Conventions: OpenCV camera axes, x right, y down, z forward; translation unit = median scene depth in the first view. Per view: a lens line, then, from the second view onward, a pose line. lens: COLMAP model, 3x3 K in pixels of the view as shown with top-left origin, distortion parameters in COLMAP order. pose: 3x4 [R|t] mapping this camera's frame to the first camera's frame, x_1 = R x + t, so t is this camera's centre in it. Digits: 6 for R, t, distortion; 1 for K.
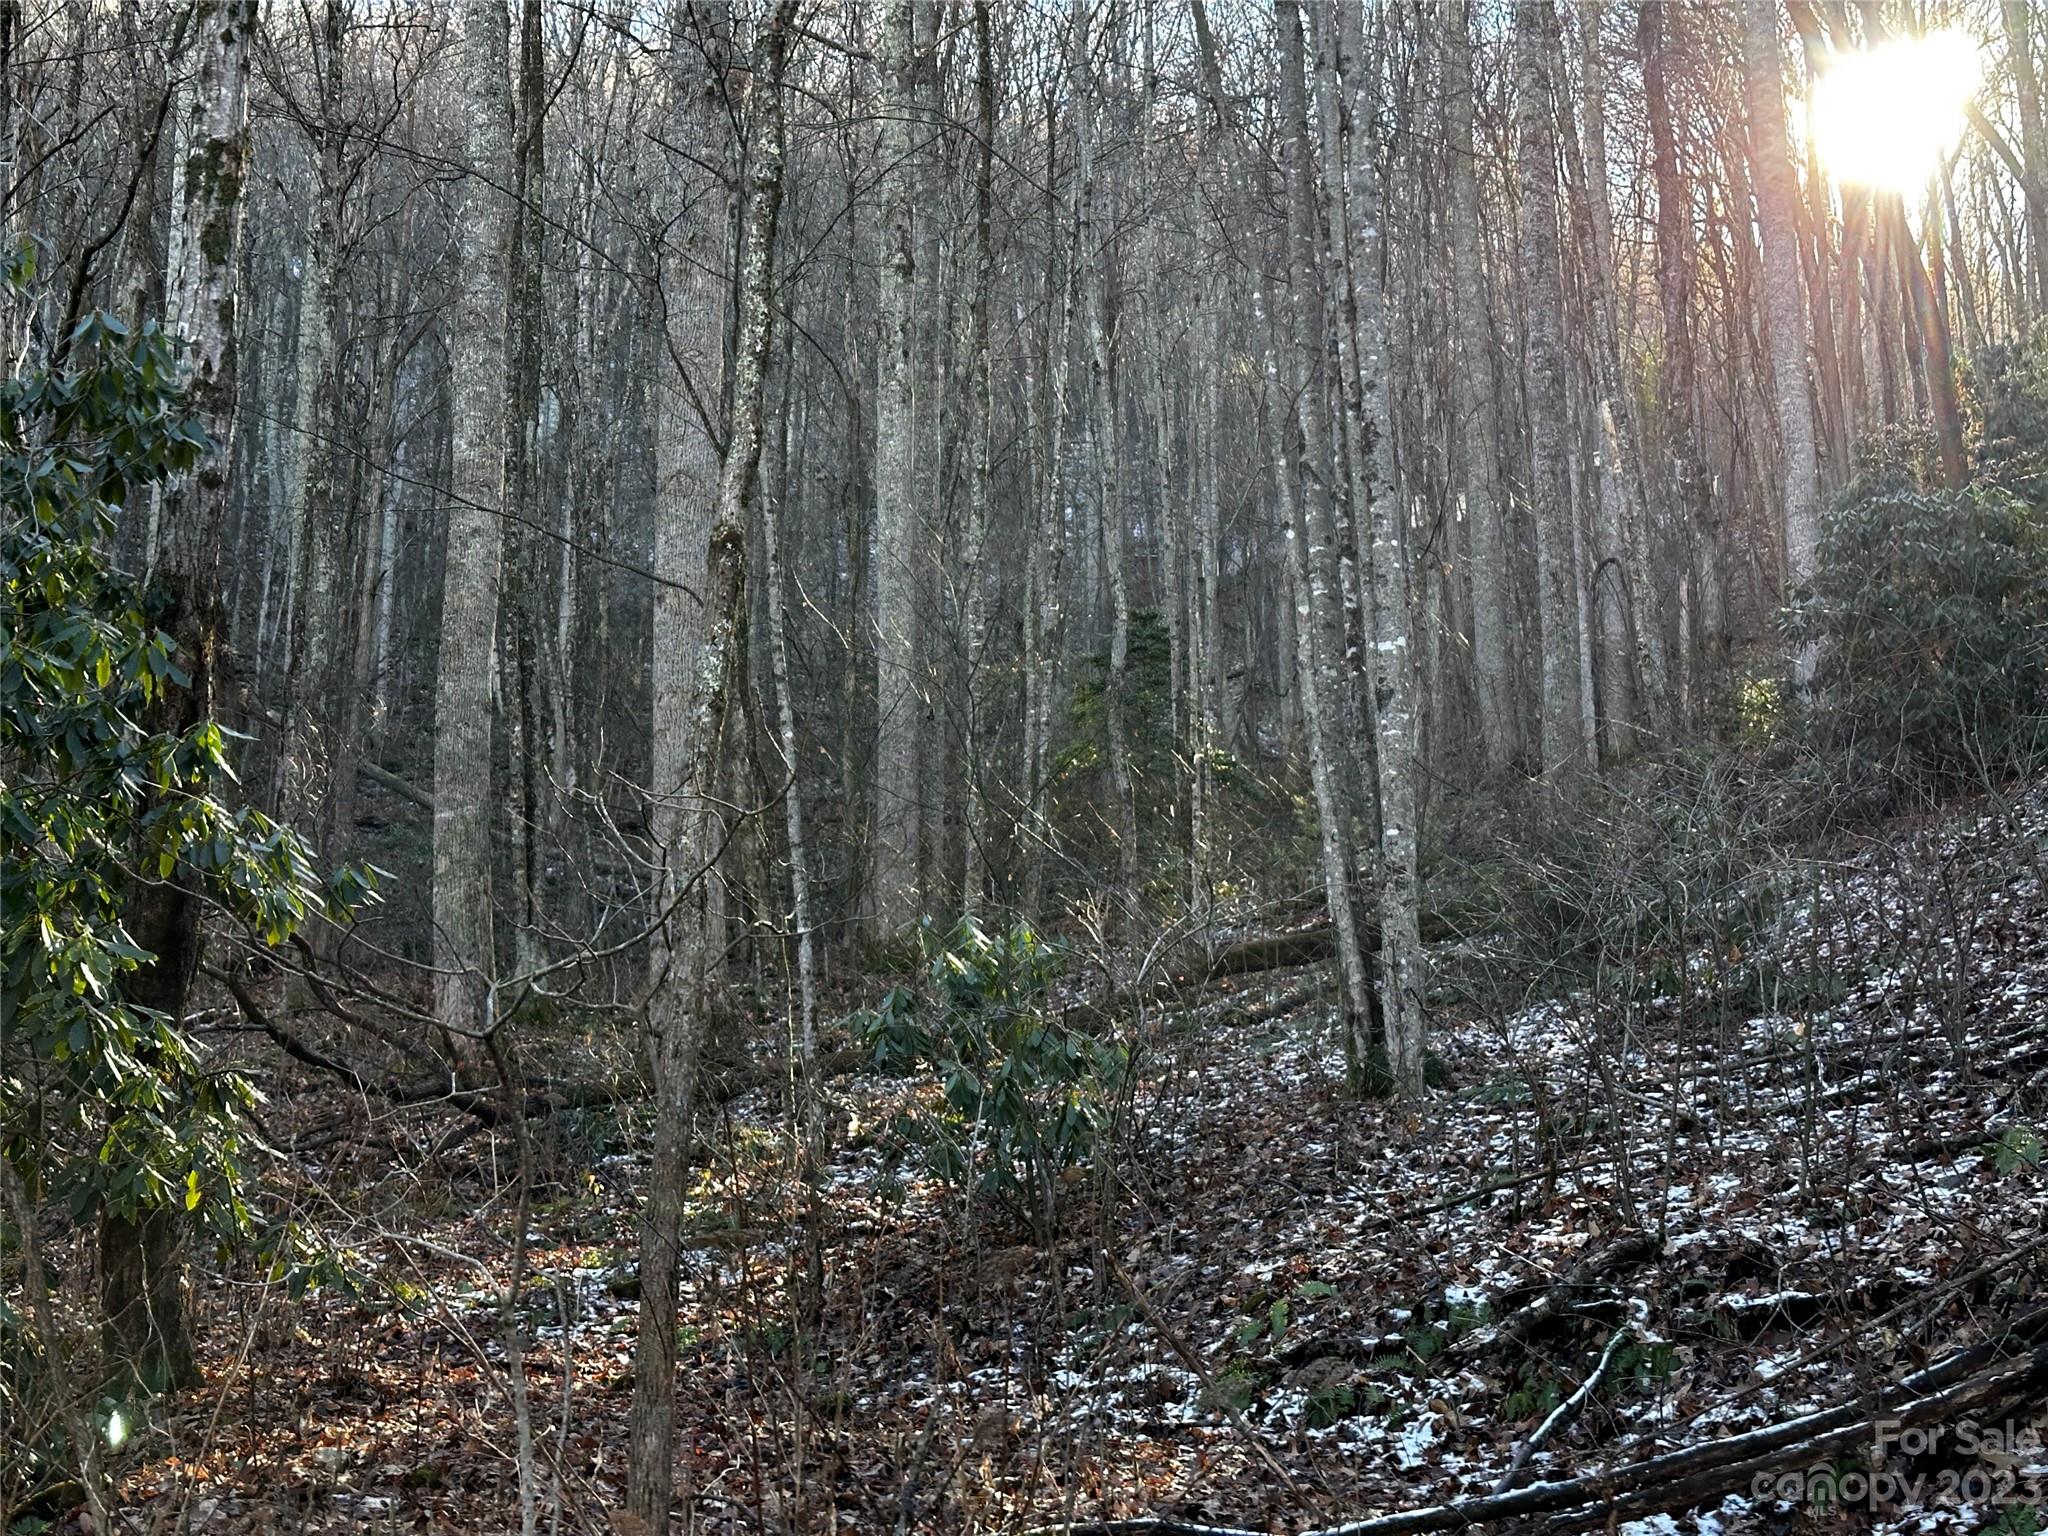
lens RADIAL K [[2882.3, 0, 1023.6], [0, 2882.3, 724.1], [0, 0, 1]] dist [0.149346, -0.040895]
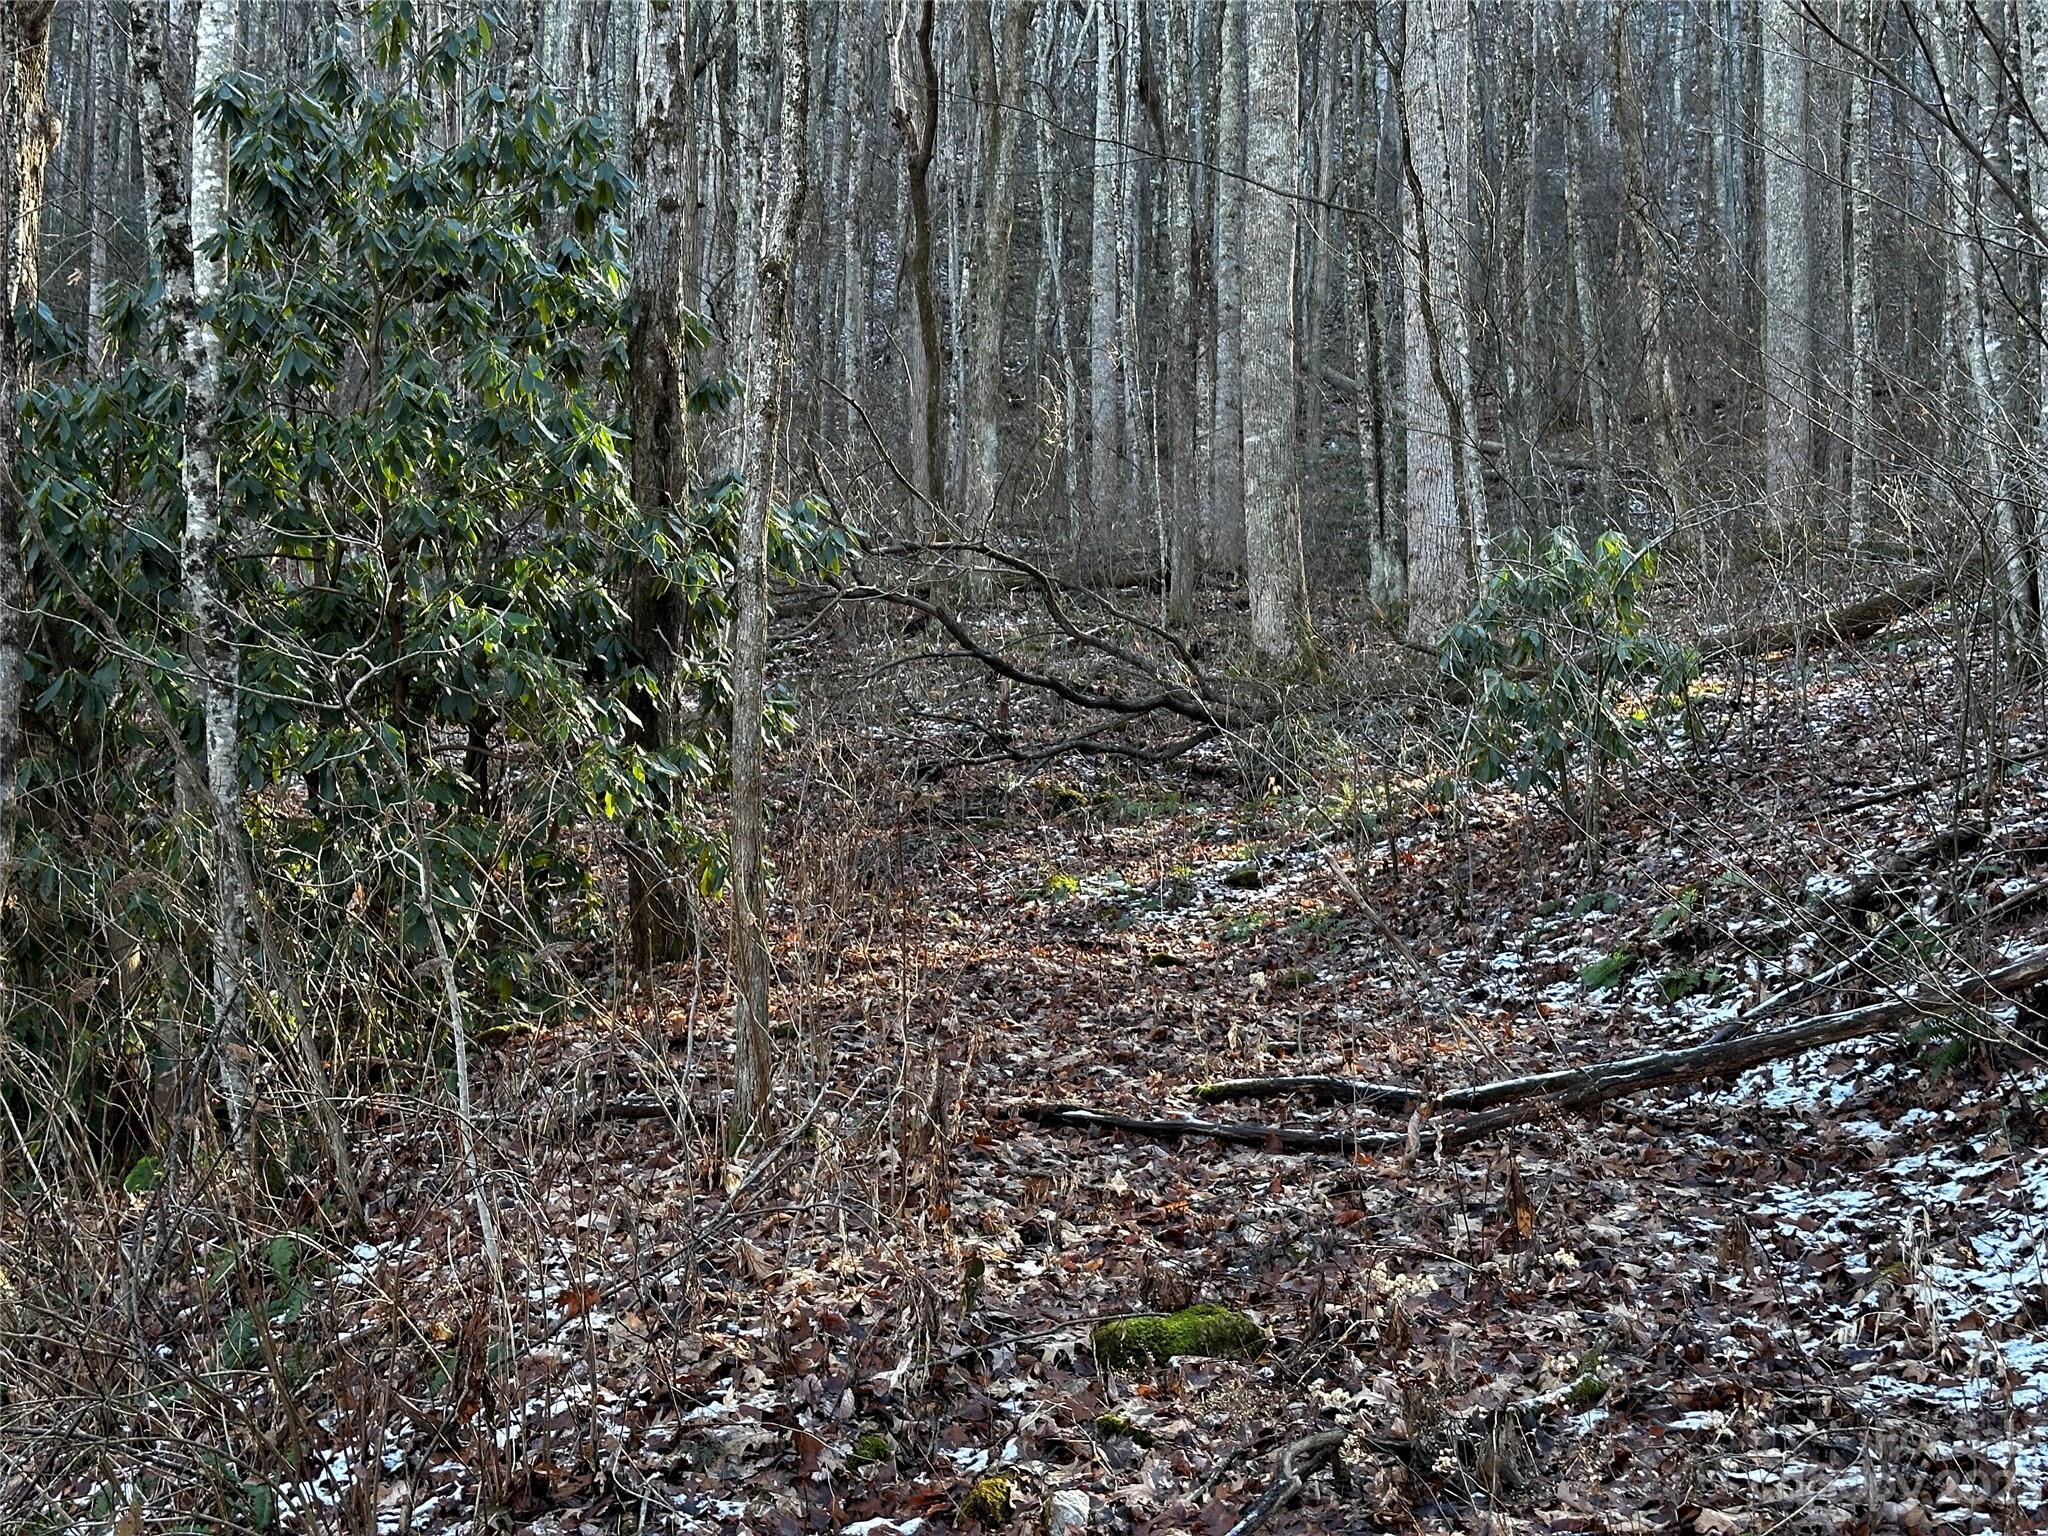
lens RADIAL K [[2892.5, 0, 1024.0], [0, 2892.5, 768.0], [0, 0, 1]] dist [0.188186, -0.290336]
pose [[0.930372, -0.019981, -0.366071, 0.274997], [0.076463, 0.987130, 0.140453, -0.013923], [0.358553, -0.158665, 0.919927, -0.061706]]
